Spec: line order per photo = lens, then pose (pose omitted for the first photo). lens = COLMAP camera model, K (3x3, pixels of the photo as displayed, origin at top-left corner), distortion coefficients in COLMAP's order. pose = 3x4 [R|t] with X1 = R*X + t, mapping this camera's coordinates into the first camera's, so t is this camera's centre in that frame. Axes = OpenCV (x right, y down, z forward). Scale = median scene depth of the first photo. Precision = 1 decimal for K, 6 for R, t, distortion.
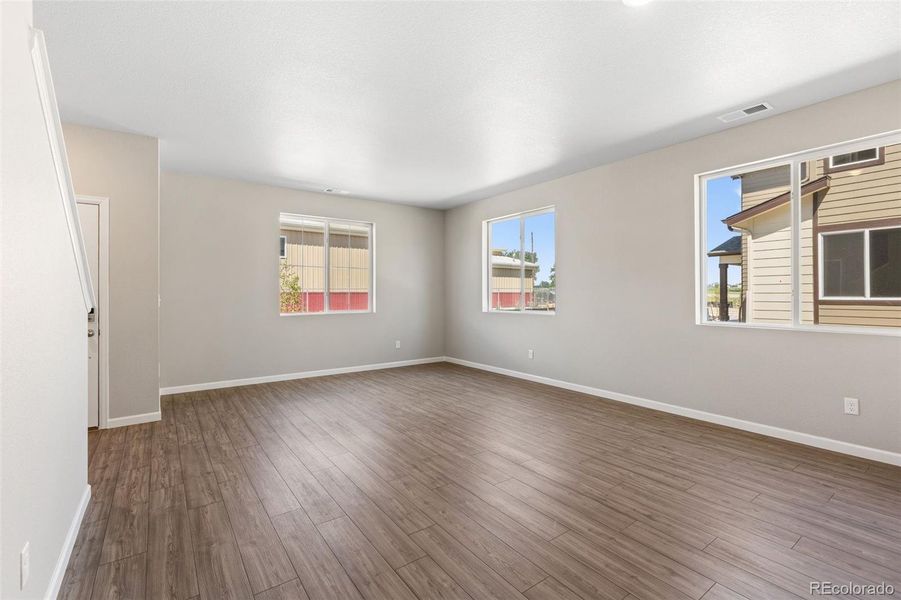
lens RADIAL K [[402.3, 0, 450.1], [0, 402.3, 291.1], [0, 0, 1]] dist [0.001207, -0.000587]
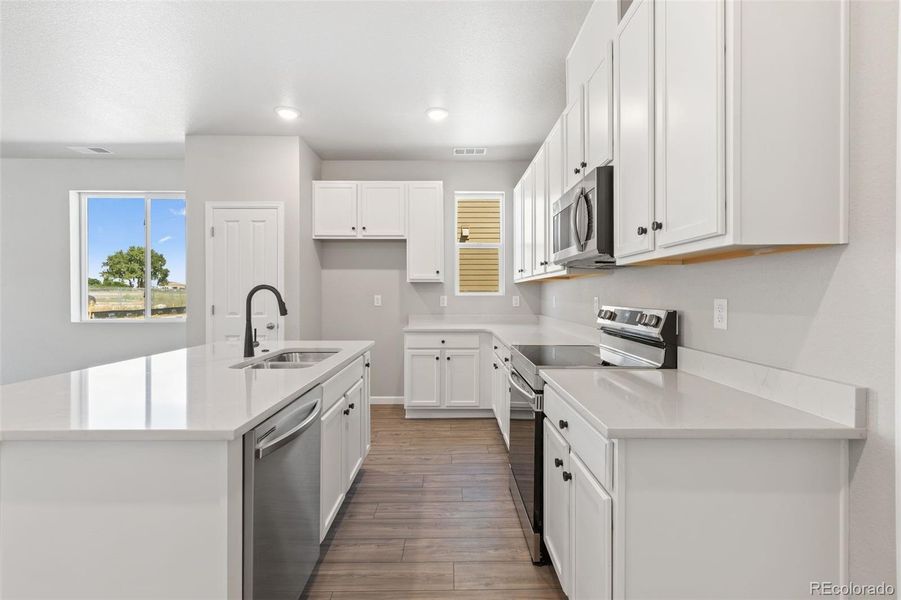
lens RADIAL K [[402.3, 0, 452.5], [0, 402.3, 297.0], [0, 0, 1]] dist [0.001207, -0.000587]
pose [[0.580520, -0.001611, 0.814244, 0.299842], [-0.007870, 0.999940, 0.007590, -0.005431], [-0.814208, -0.010814, 0.580473, -0.531285]]
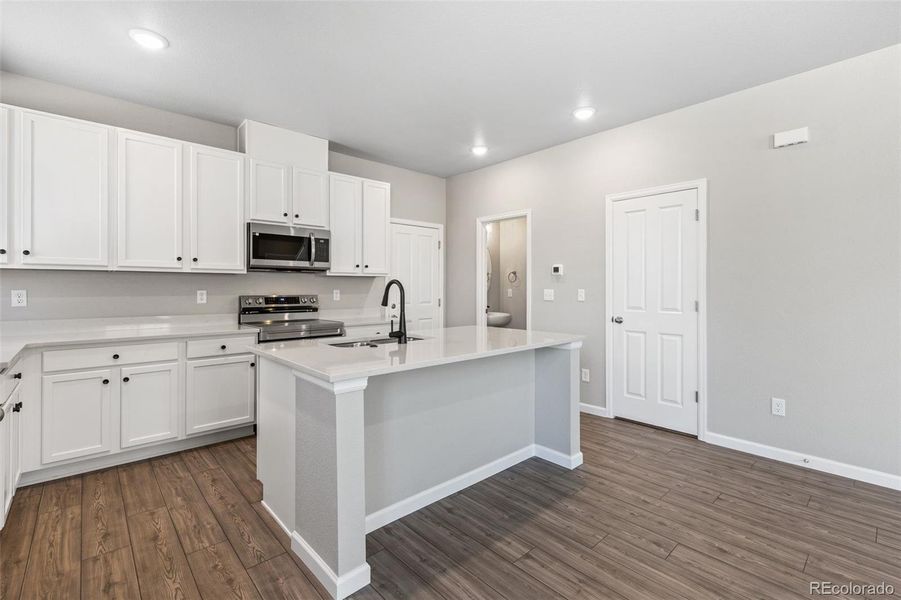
lens RADIAL K [[402.3, 0, 447.3], [0, 402.3, 288.5], [0, 0, 1]] dist [0.001207, -0.000587]
pose [[-0.994774, 0.004094, -0.102018, 0.576244], [0.004834, 0.999964, -0.007006, 0.002600], [0.101986, -0.007463, -0.994758, 0.623508]]
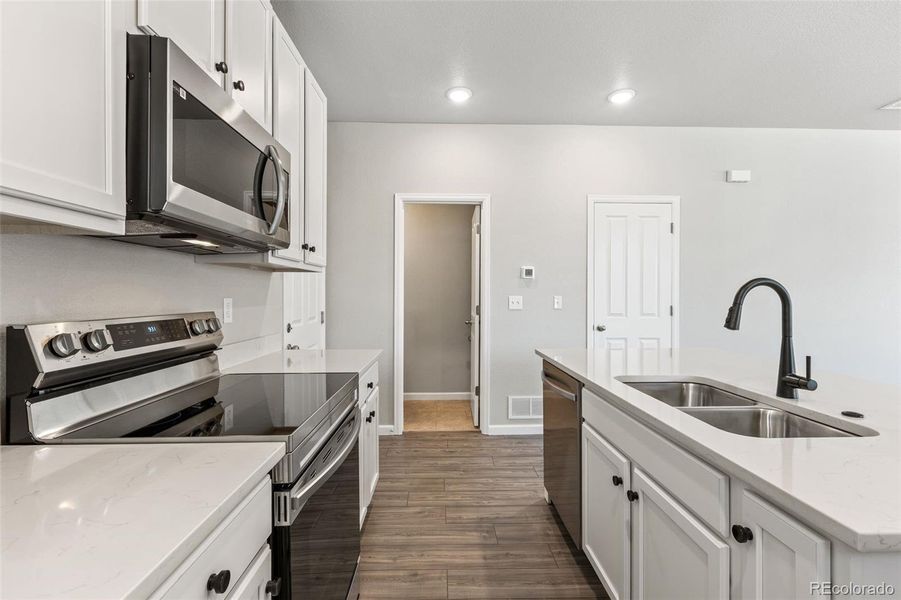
lens RADIAL K [[402.3, 0, 450.3], [0, 402.3, 293.6], [0, 0, 1]] dist [0.001207, -0.000587]
pose [[-0.569466, 0.001243, -0.822014, 1.007189], [0.008849, 0.999950, -0.004618, -0.003551], [0.821967, -0.009904, -0.569449, -0.028958]]
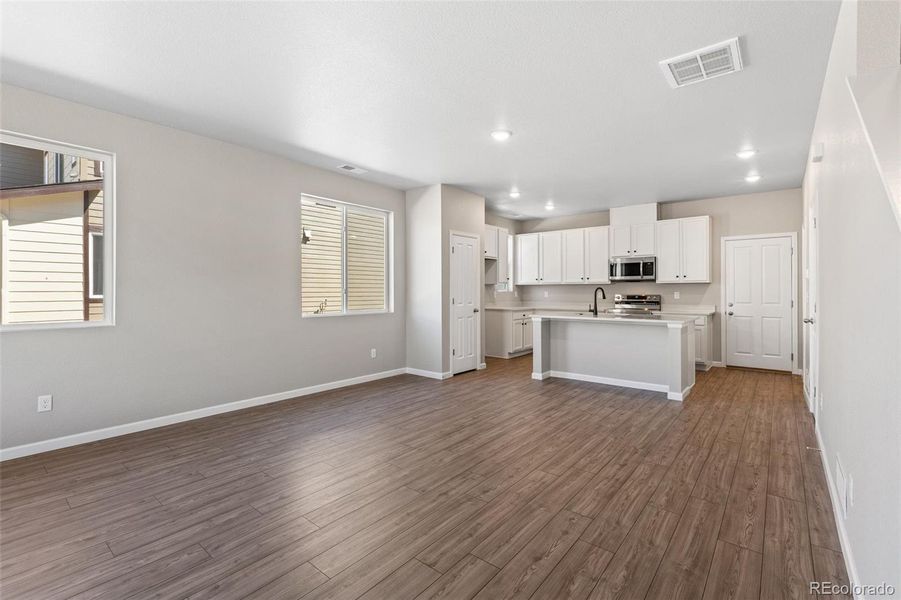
lens RADIAL K [[402.3, 0, 448.9], [0, 402.3, 291.0], [0, 0, 1]] dist [0.001207, -0.000587]
pose [[-0.249509, 0.002325, 0.968370, -0.655524], [-0.005448, 0.999978, -0.003805, 0.005157], [-0.968357, -0.006225, -0.249490, 0.857613]]
